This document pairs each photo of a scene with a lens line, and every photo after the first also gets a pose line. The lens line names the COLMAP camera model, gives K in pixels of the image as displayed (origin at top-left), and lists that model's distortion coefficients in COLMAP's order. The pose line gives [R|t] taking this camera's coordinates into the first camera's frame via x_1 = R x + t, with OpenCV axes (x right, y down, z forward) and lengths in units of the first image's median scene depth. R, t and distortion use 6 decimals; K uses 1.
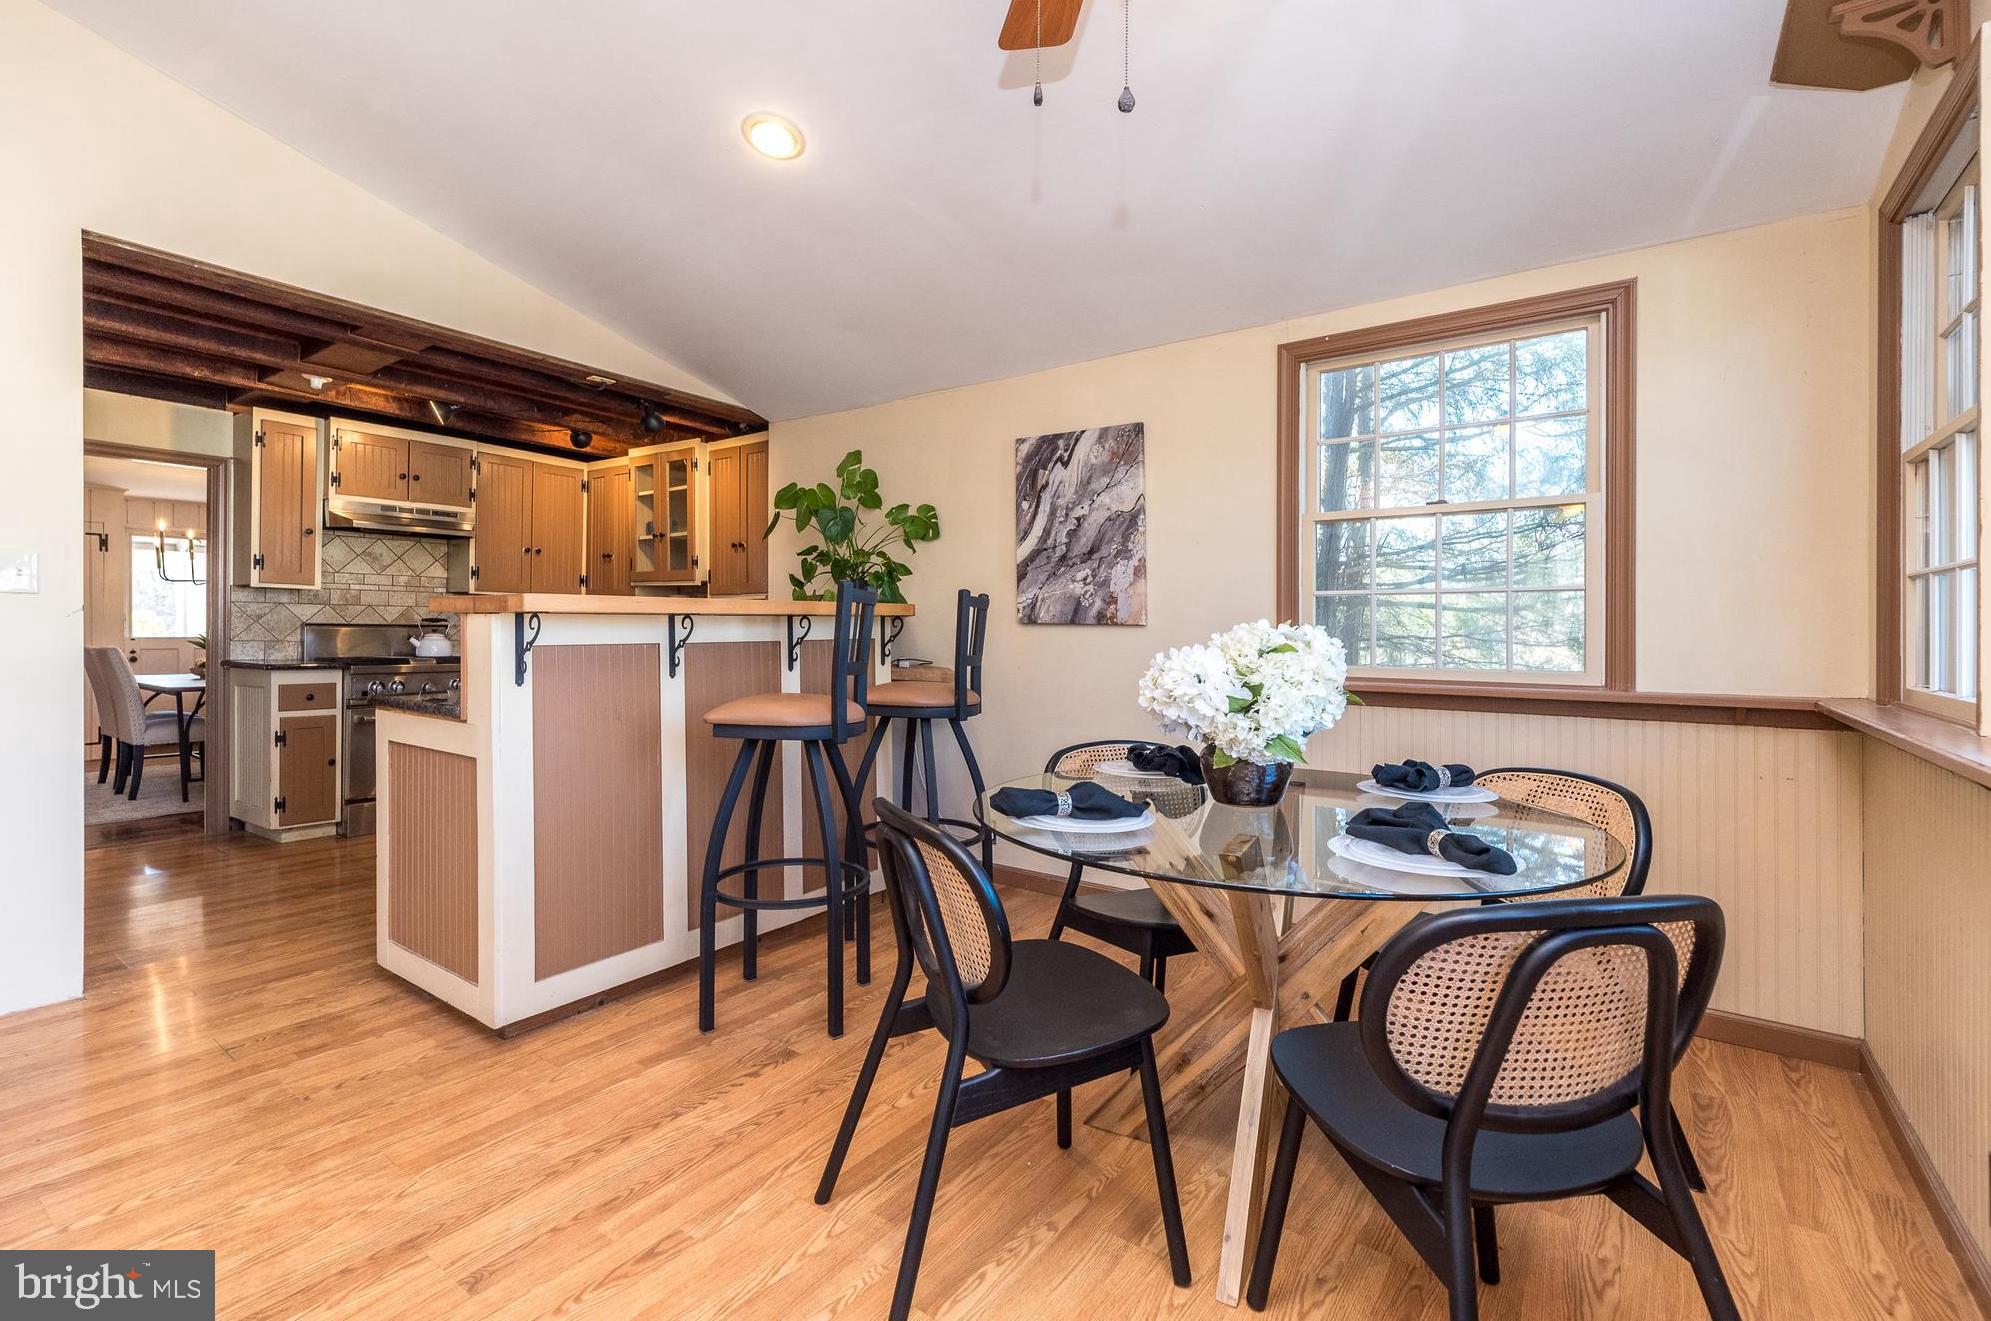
lens RADIAL K [[889.8, 0, 987.8], [0, 889.8, 649.2], [0, 0, 1]] dist [-0.003586, -0.000506]
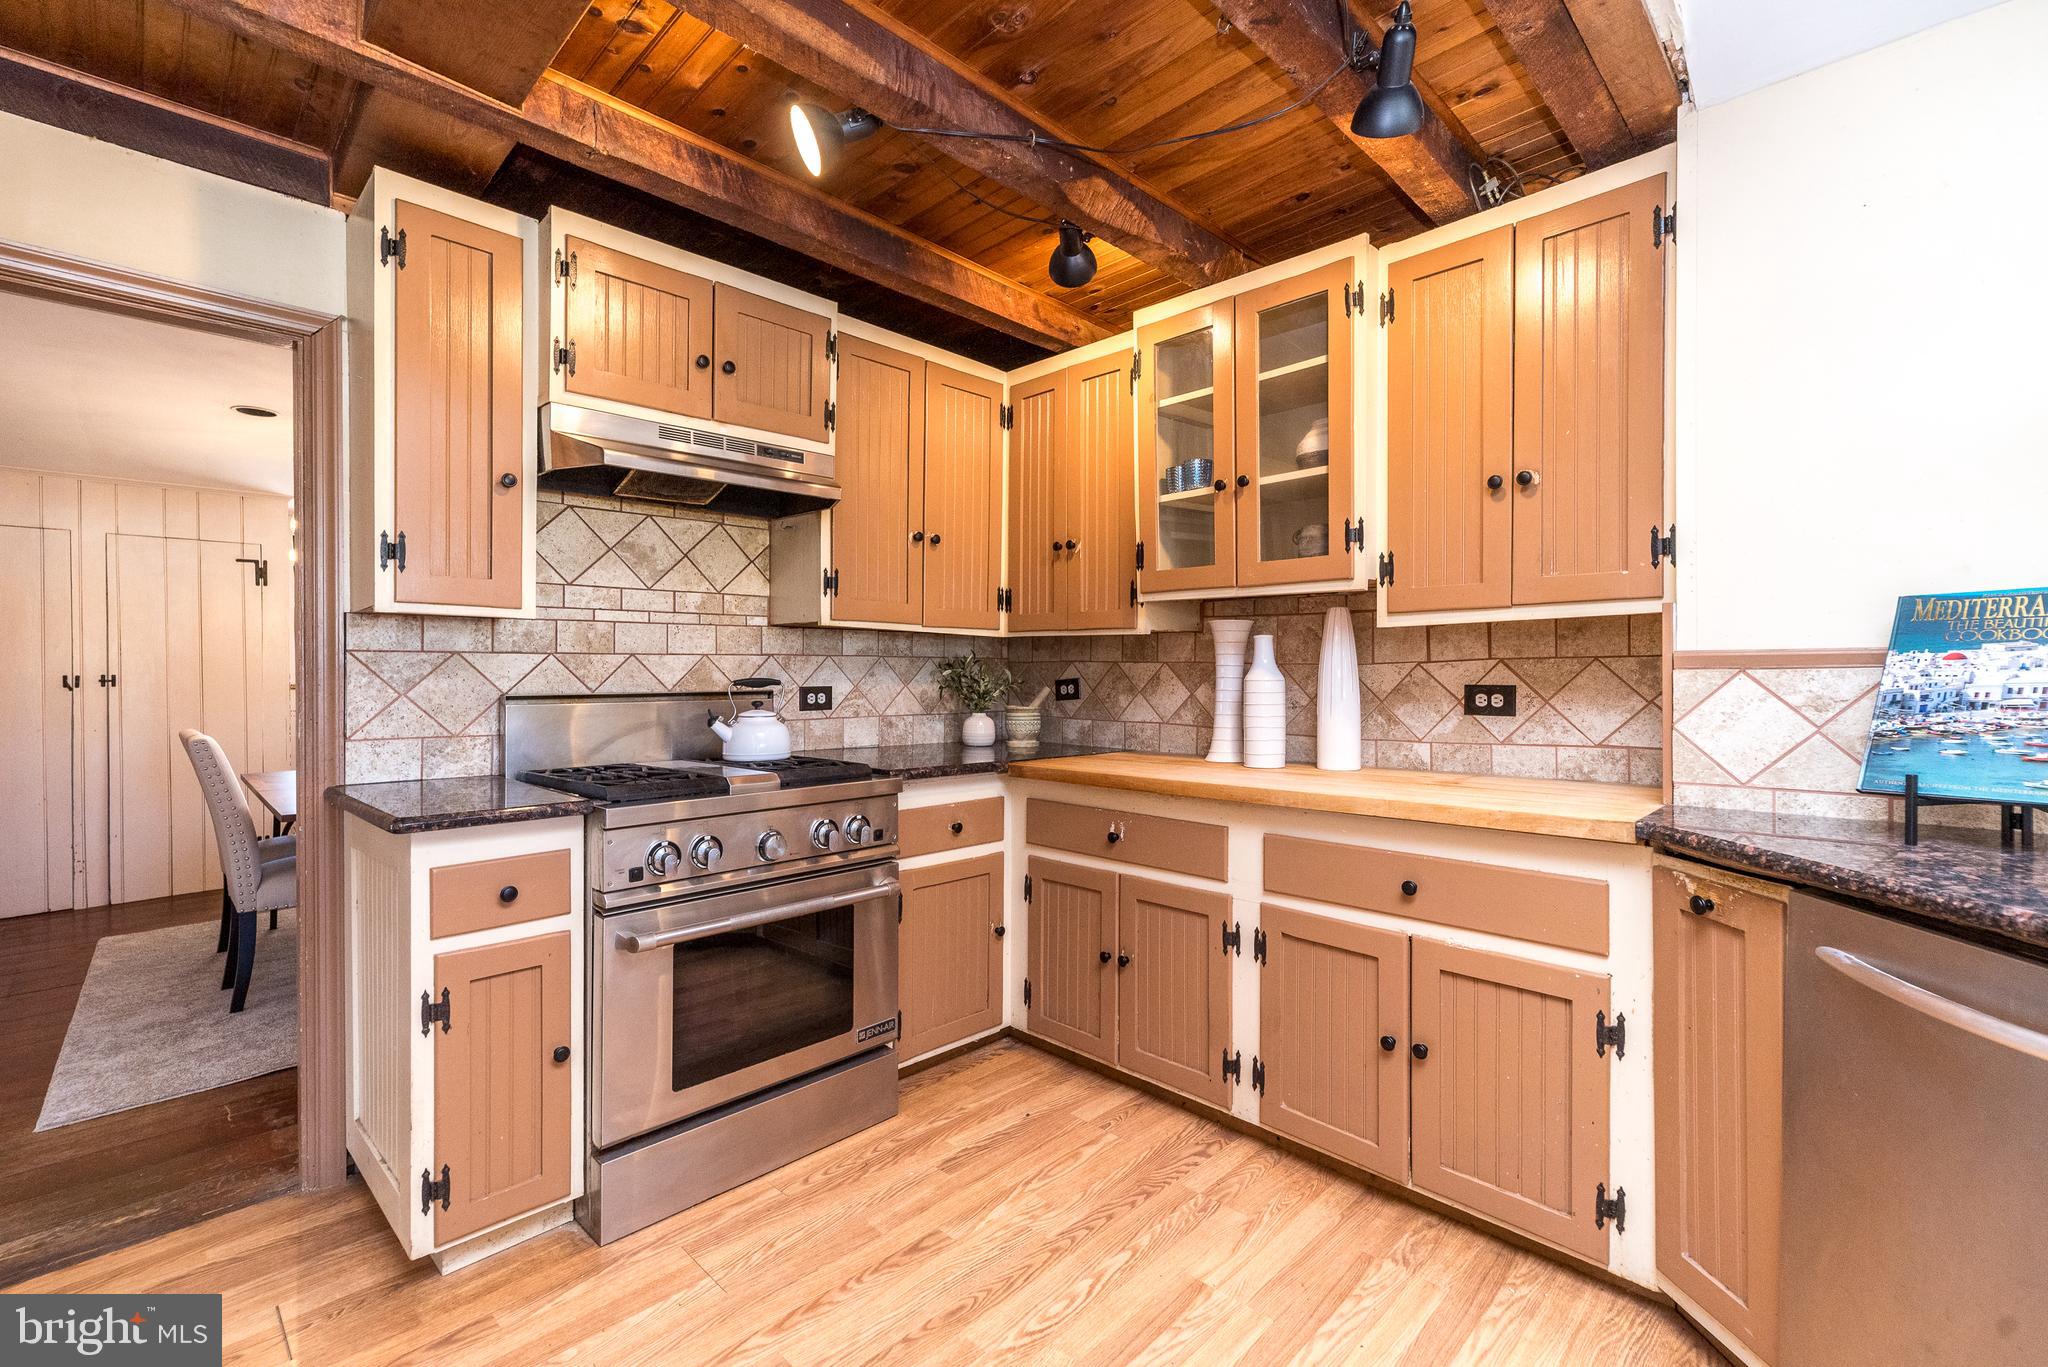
lens RADIAL K [[874.2, 0, 1024.0], [0, 874.2, 683.5], [0, 0, 1]] dist [0.001120, -0.000019]
pose [[0.988217, -0.014458, -0.152376, -0.452484], [0.013285, 0.999874, -0.008713, -0.028918], [0.152482, 0.006586, 0.988284, 0.616597]]
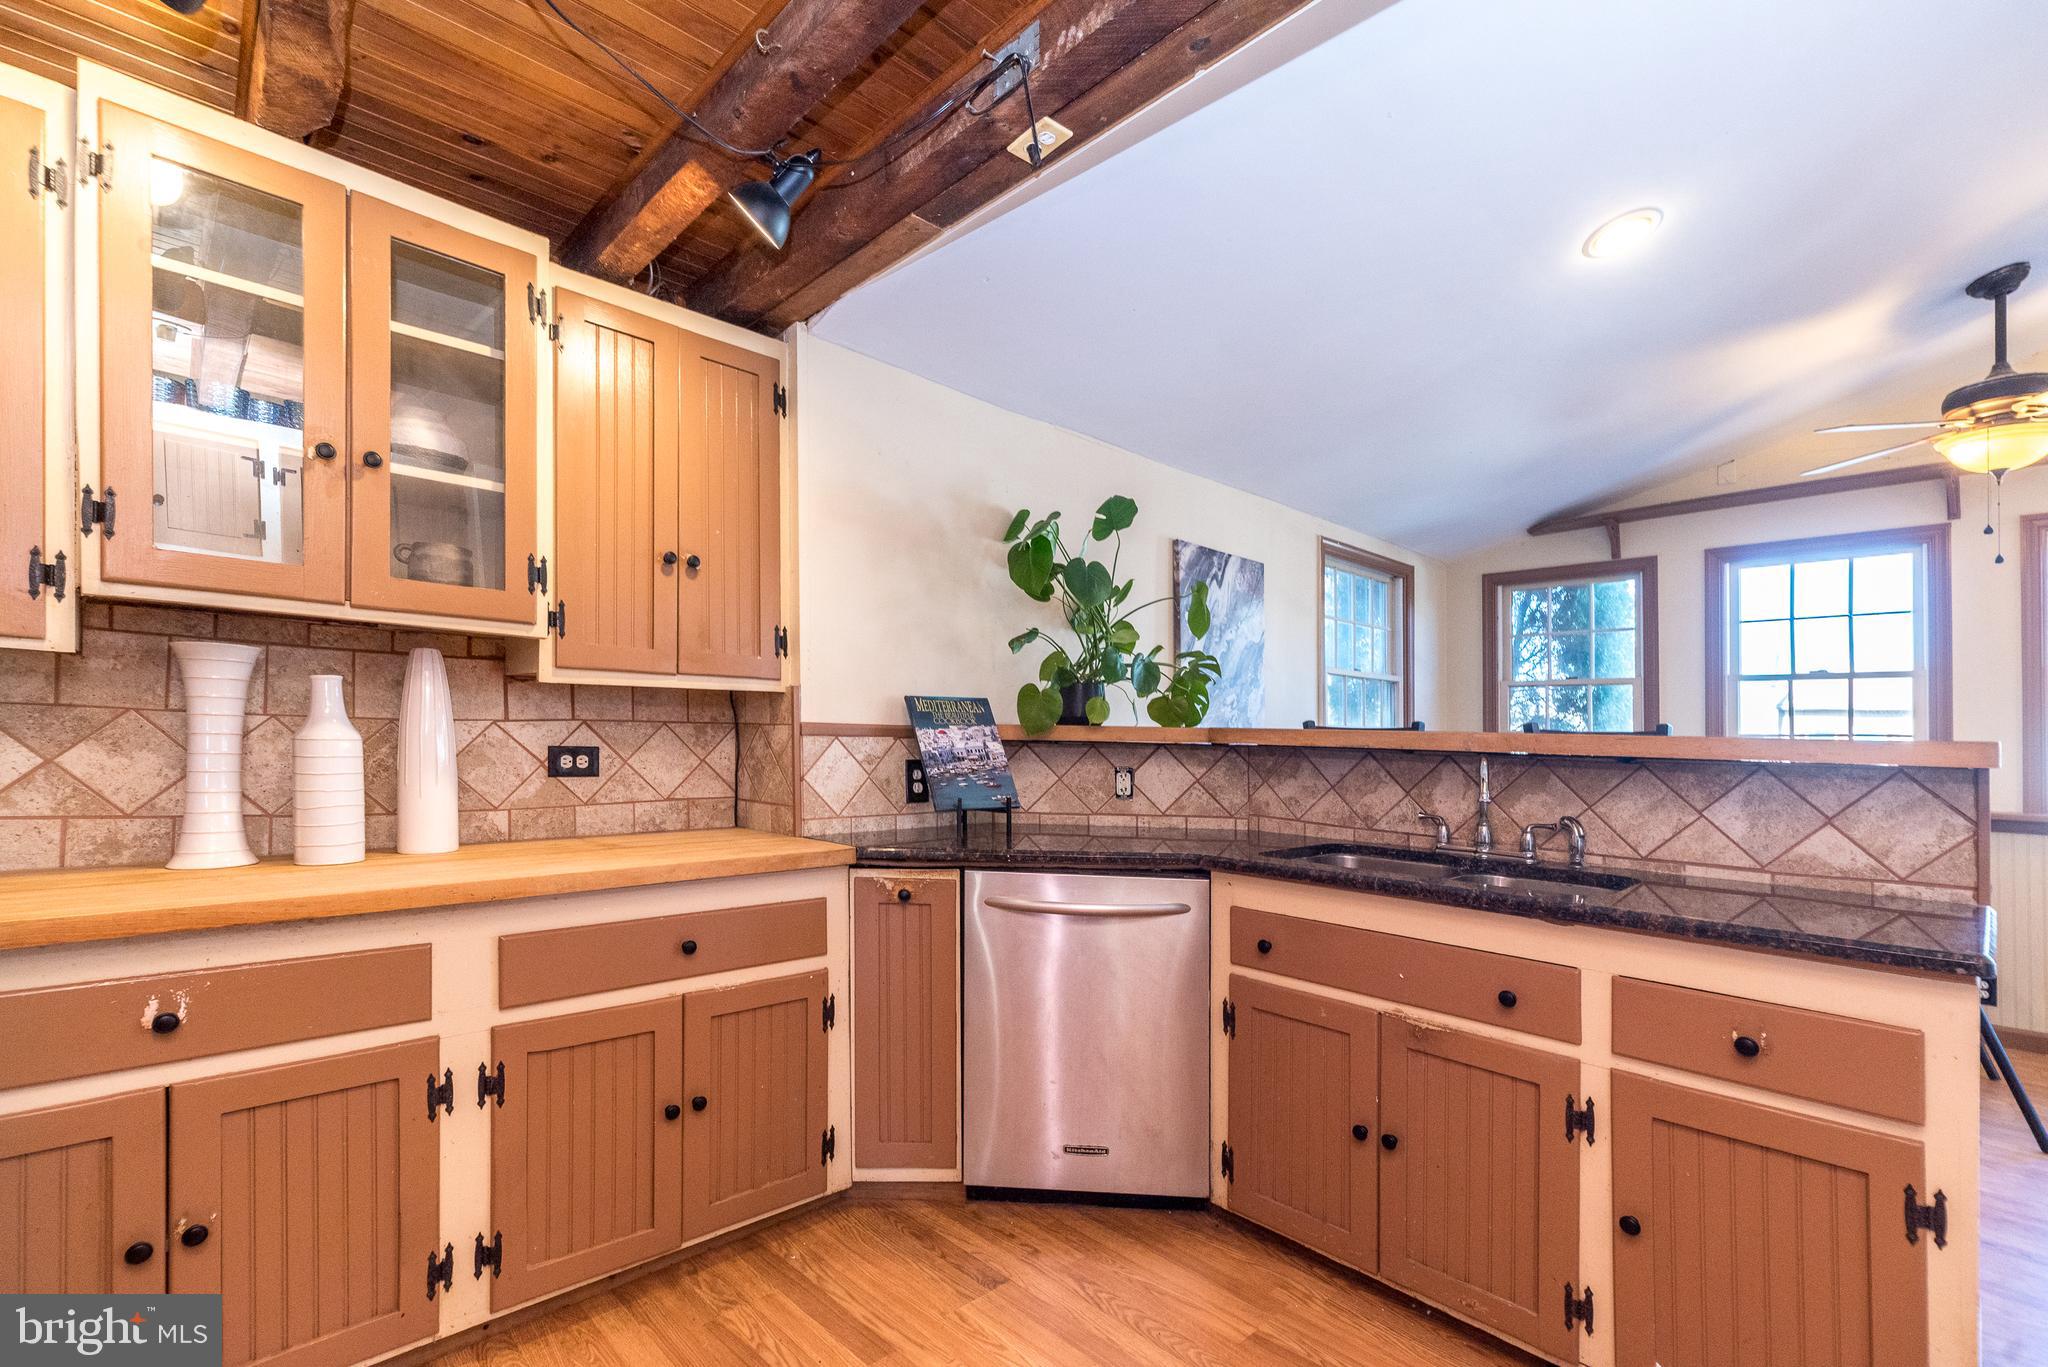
lens RADIAL K [[894.4, 0, 1017.2], [0, 894.4, 721.7], [0, 0, 1]] dist [0.003256, 0.000005]
pose [[0.191624, 0.012844, 0.981384, -0.698576], [0.002926, 0.999902, -0.013658, -0.034677], [-0.981464, 0.005489, 0.191568, 0.793852]]
